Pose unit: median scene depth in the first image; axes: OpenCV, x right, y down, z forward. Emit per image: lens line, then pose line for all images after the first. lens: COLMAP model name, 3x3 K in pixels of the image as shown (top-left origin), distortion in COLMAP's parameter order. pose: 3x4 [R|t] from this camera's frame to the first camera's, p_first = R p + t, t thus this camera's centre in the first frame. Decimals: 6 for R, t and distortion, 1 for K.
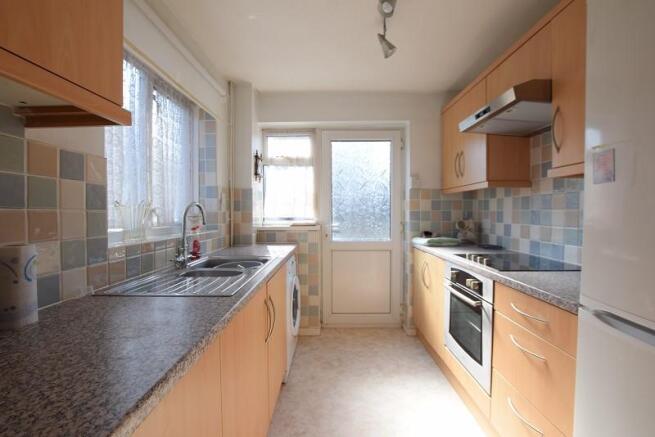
lens RADIAL K [[292.9, 0, 326.2], [0, 292.9, 219.3], [0, 0, 1]] dist [-0.040607, 0.009149]
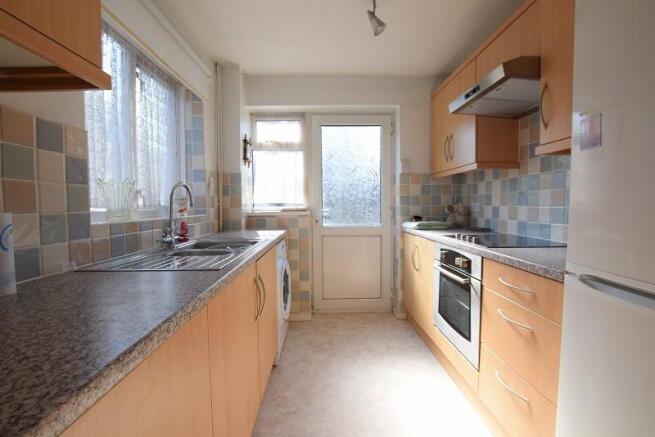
lens RADIAL K [[292.9, 0, 326.2], [0, 292.9, 219.3], [0, 0, 1]] dist [-0.040607, 0.009149]
pose [[0.999491, -0.006881, 0.031166, 0.002351], [0.006076, 0.999647, 0.025875, 0.033463], [-0.031333, -0.025673, 0.999179, 0.005157]]
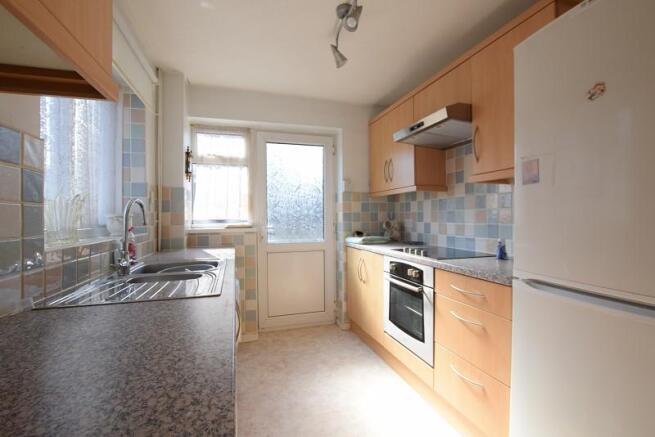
lens RADIAL K [[292.9, 0, 326.2], [0, 292.9, 219.3], [0, 0, 1]] dist [-0.040607, 0.009149]
pose [[0.950928, -0.005923, 0.309355, -0.137161], [0.012007, 0.999770, -0.017768, 0.019358], [-0.309178, 0.020610, 0.950781, 0.000050]]
